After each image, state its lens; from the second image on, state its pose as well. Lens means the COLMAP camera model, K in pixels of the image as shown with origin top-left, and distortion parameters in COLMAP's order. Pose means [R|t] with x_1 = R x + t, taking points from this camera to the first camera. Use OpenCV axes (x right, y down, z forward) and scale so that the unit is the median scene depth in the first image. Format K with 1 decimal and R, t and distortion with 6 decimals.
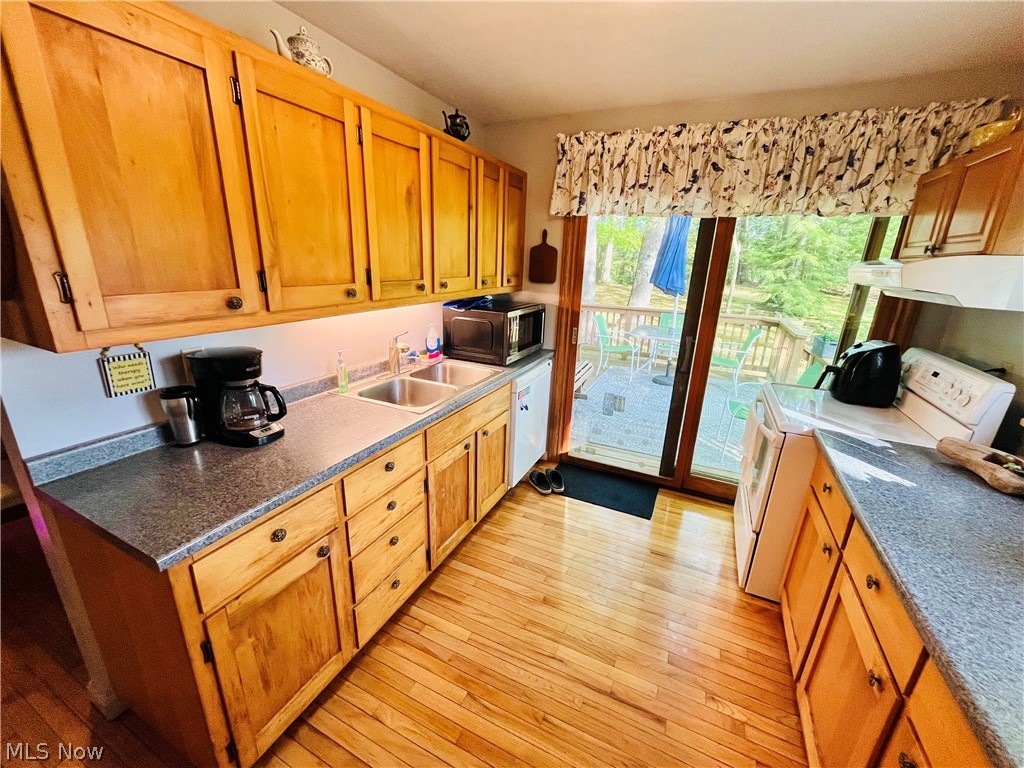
lens RADIAL K [[411.1, 0, 512.0], [0, 411.1, 384.0], [0, 0, 1]] dist [-0.001656, -0.000290]
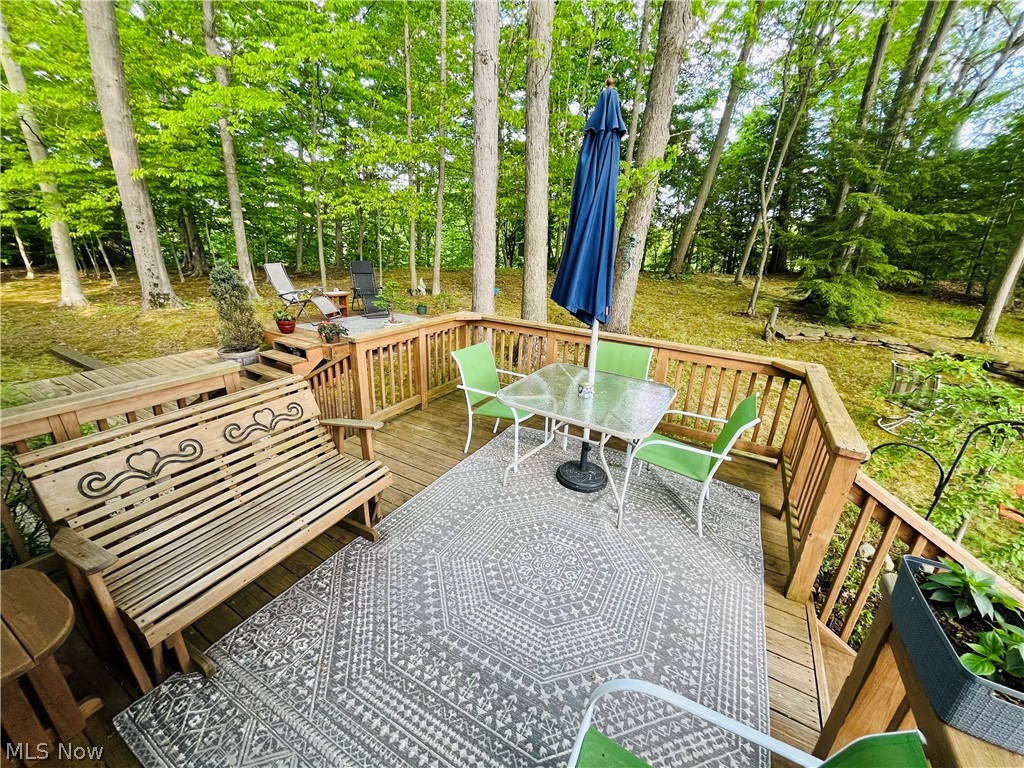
lens RADIAL K [[411.1, 0, 512.0], [0, 411.1, 384.0], [0, 0, 1]] dist [-0.001656, -0.000290]
pose [[0.997525, 0.028151, -0.064427, 0.214544], [-0.025660, 0.998903, 0.039178, -0.097164], [0.065460, -0.037428, 0.997153, 0.314912]]
